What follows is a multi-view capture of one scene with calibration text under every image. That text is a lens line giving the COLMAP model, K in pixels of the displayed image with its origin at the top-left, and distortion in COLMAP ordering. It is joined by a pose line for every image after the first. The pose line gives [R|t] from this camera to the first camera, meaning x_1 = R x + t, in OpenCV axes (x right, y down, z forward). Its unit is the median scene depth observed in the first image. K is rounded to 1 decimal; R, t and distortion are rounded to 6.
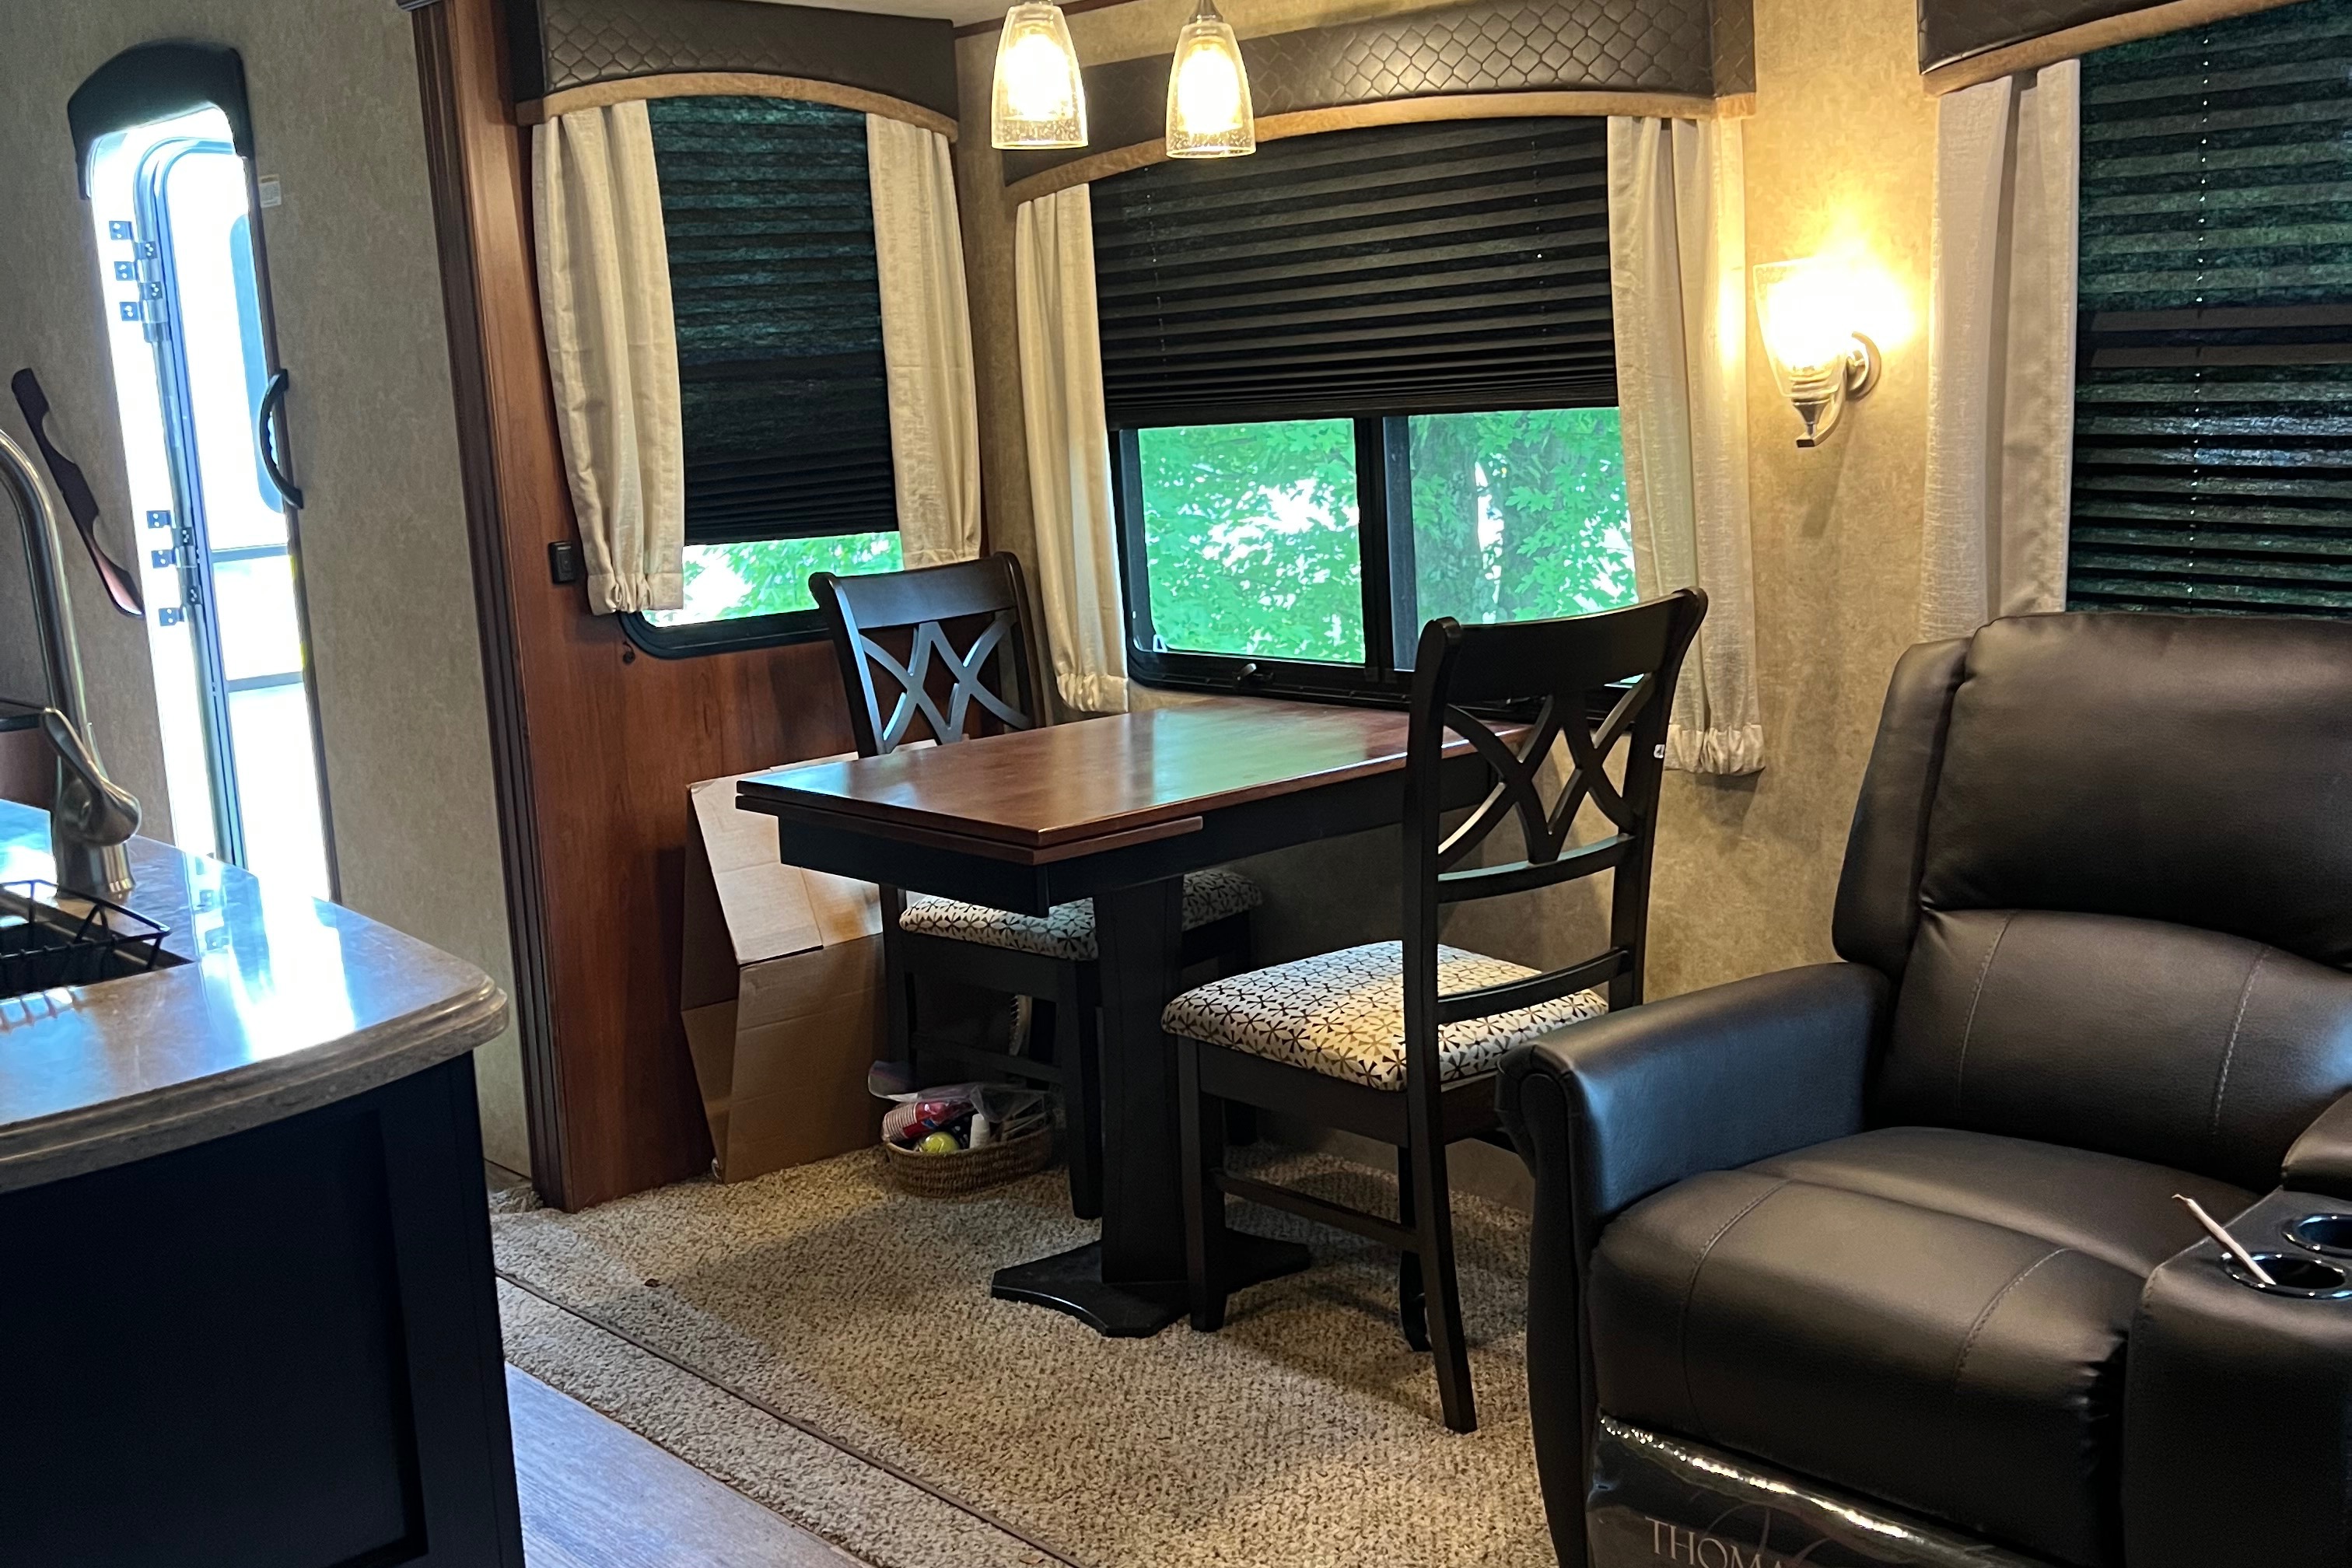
lens RADIAL K [[2281.0, 0, 1176.0], [0, 2281.0, 784.0], [0, 0, 1]] dist [0.028548, -0.031876]
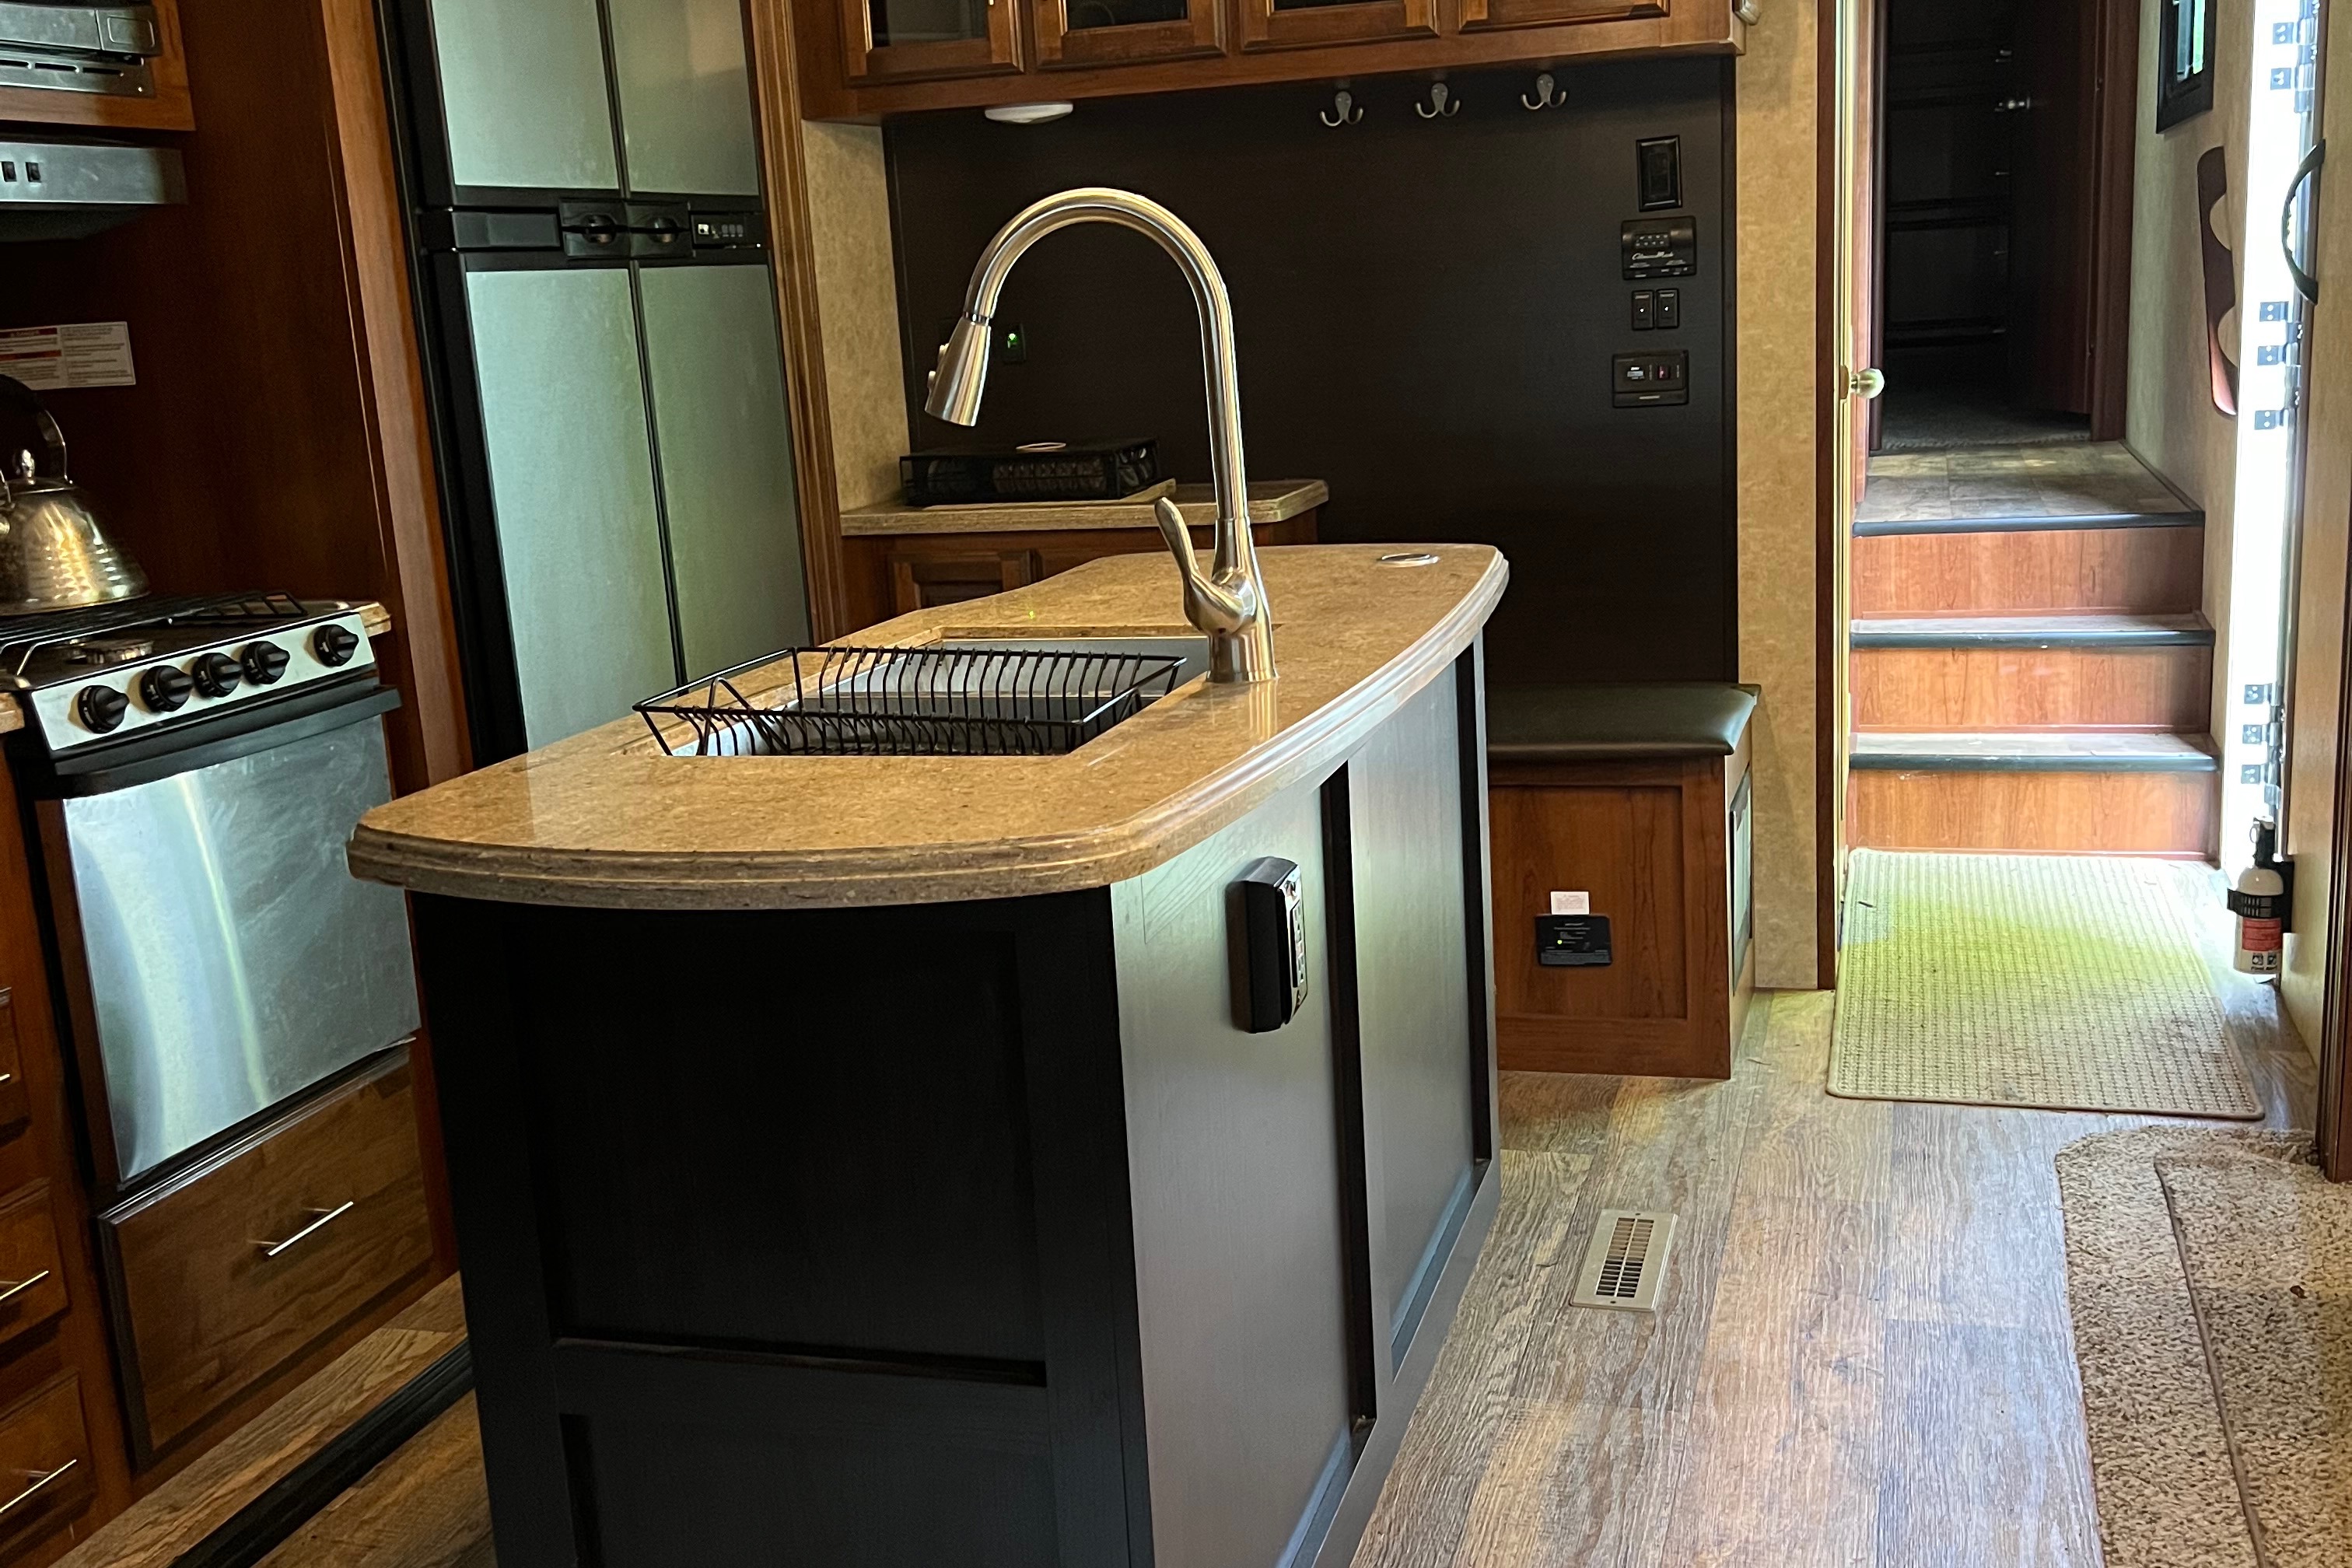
lens RADIAL K [[2281.0, 0, 1176.0], [0, 2281.0, 784.0], [0, 0, 1]] dist [0.028548, -0.031876]
pose [[0.499463, 0.195789, -0.843922, 0.224616], [-0.118222, 0.980419, 0.157488, -0.036944], [0.858231, 0.021111, 0.512829, 0.255544]]
